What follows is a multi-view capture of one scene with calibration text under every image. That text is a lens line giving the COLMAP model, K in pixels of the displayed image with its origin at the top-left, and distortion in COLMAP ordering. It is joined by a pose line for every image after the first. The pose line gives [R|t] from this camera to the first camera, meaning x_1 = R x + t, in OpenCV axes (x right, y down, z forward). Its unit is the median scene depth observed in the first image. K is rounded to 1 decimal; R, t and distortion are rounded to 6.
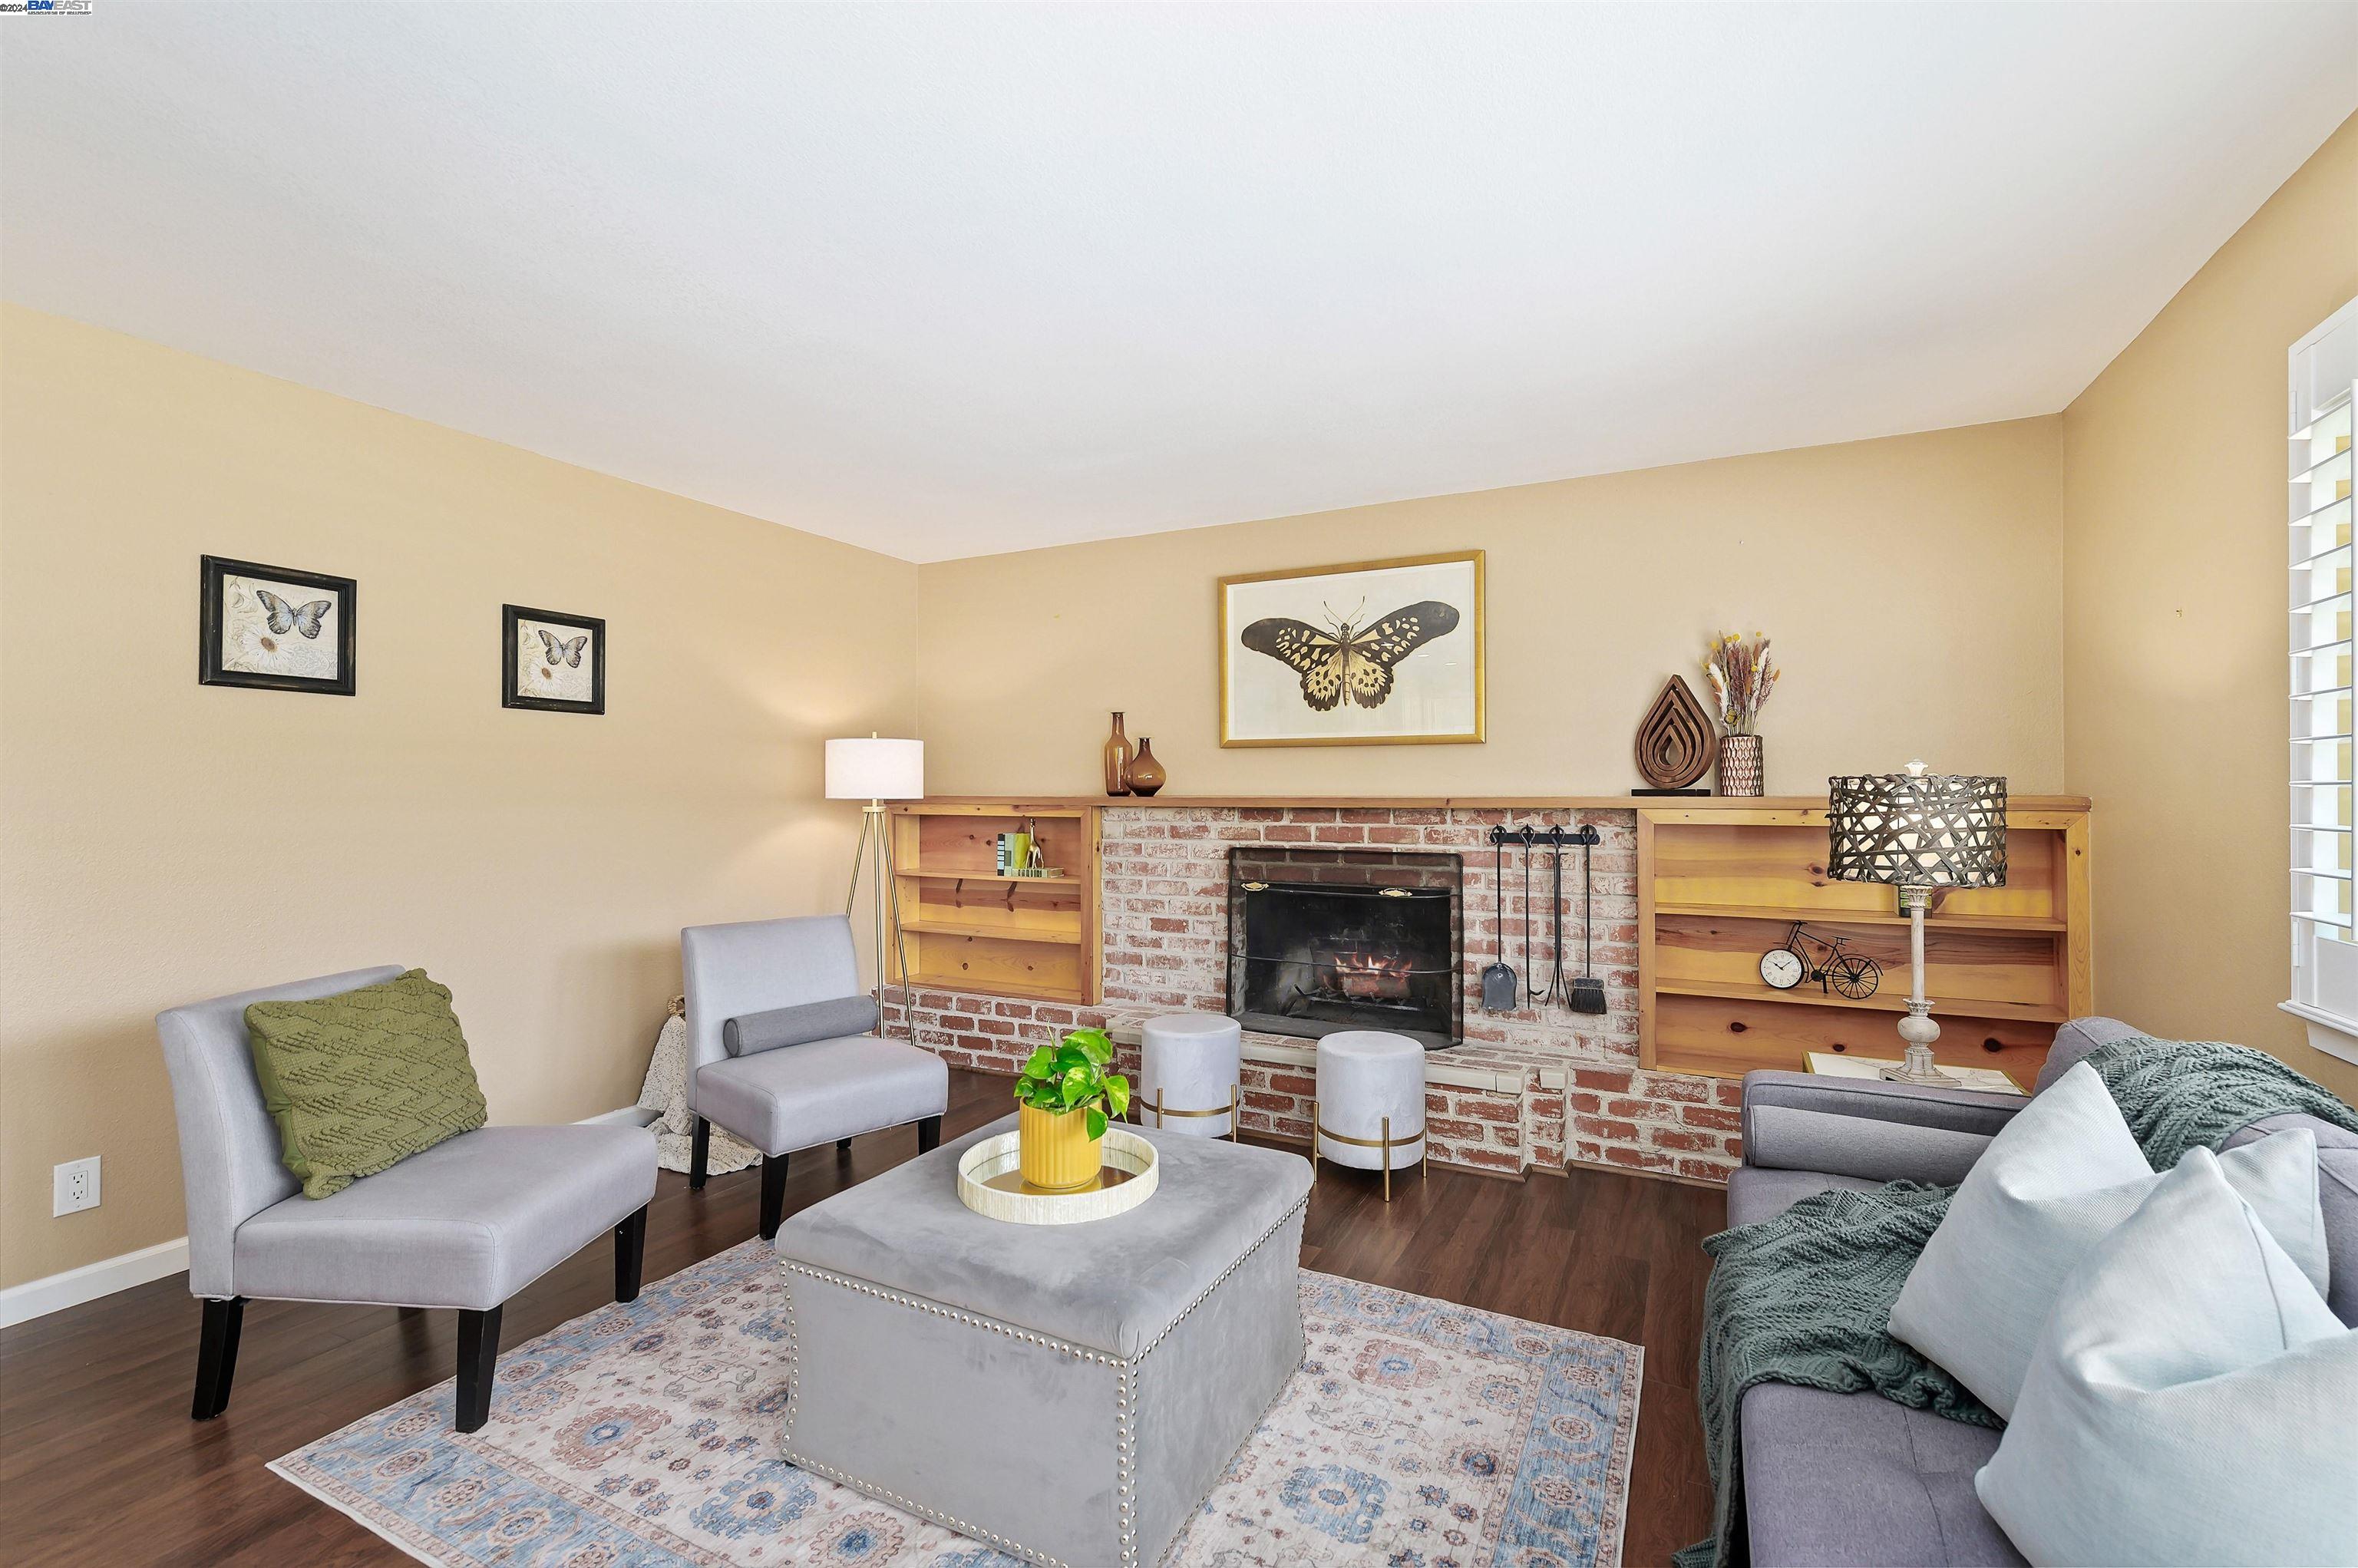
lens RADIAL K [[1058.0, 0, 1240.3], [0, 1058.0, 797.7], [0, 0, 1]] dist [0.015234, -0.005692]
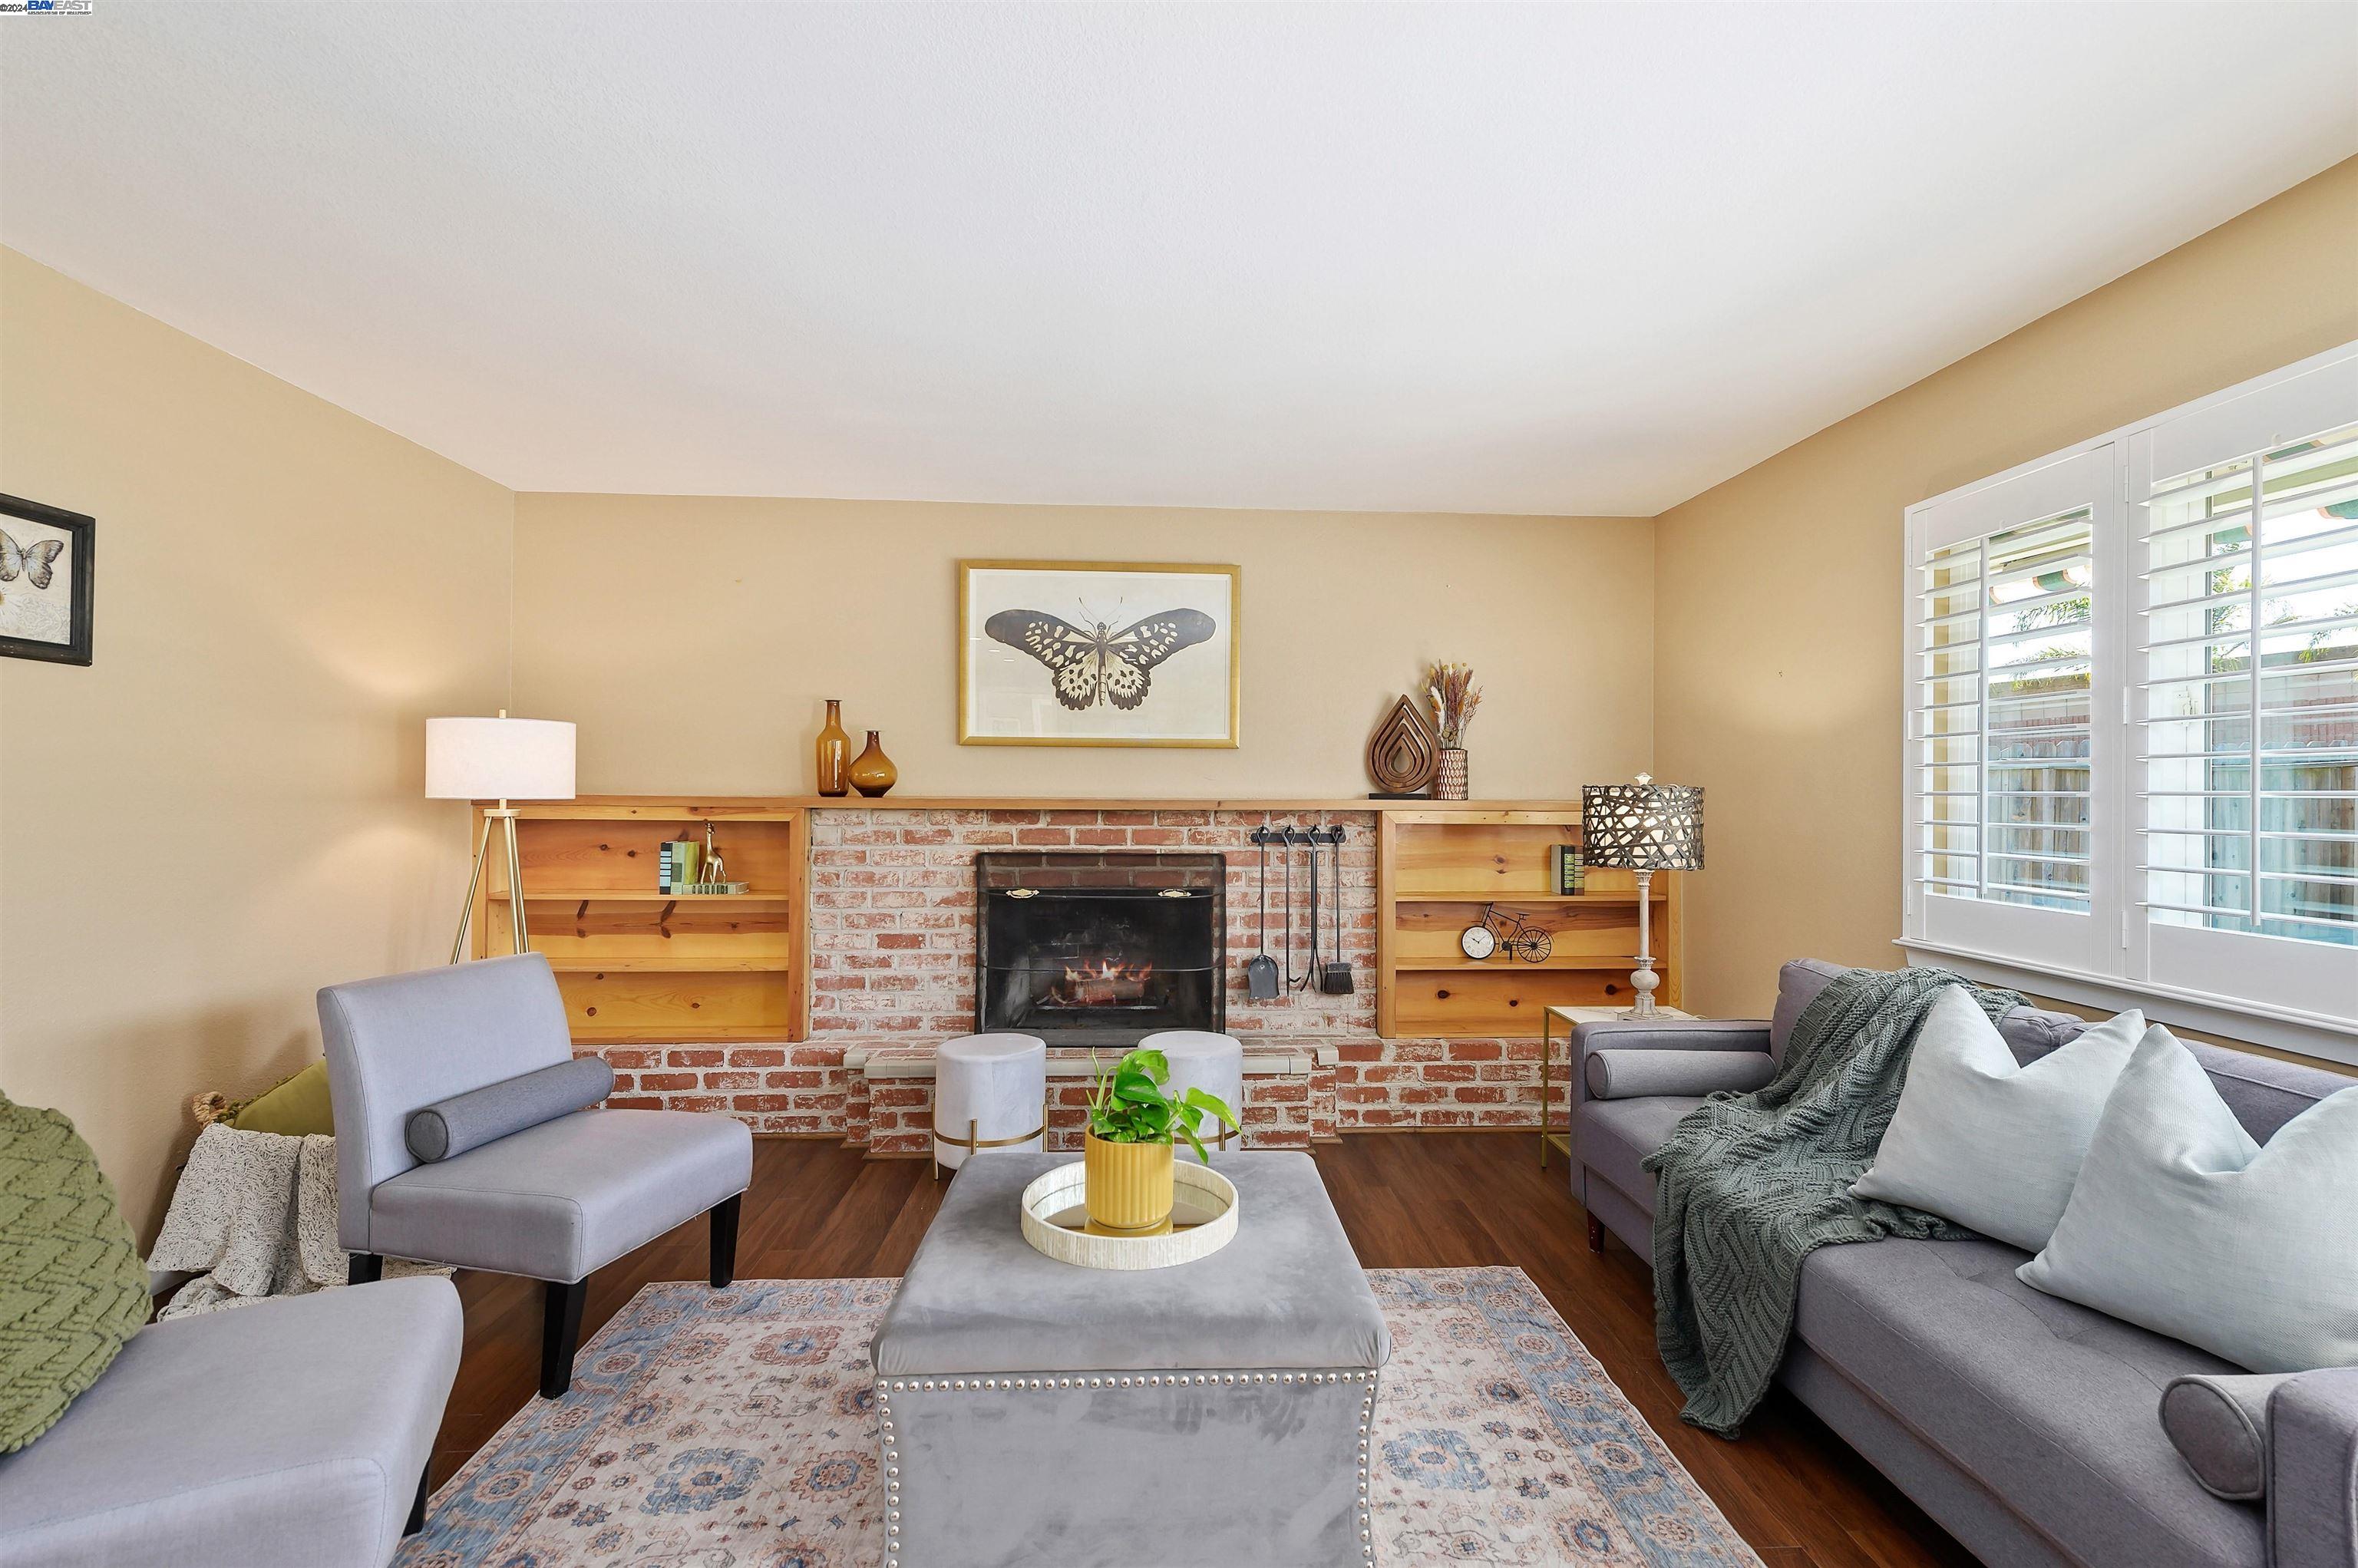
lens RADIAL K [[1058.0, 0, 1227.3], [0, 1058.0, 799.3], [0, 0, 1]] dist [0.015234, -0.005692]
pose [[0.860430, 0.003726, 0.509555, -0.340527], [-0.004125, 0.999991, -0.000347, -0.000871], [-0.509551, -0.001803, 0.860438, 0.101589]]
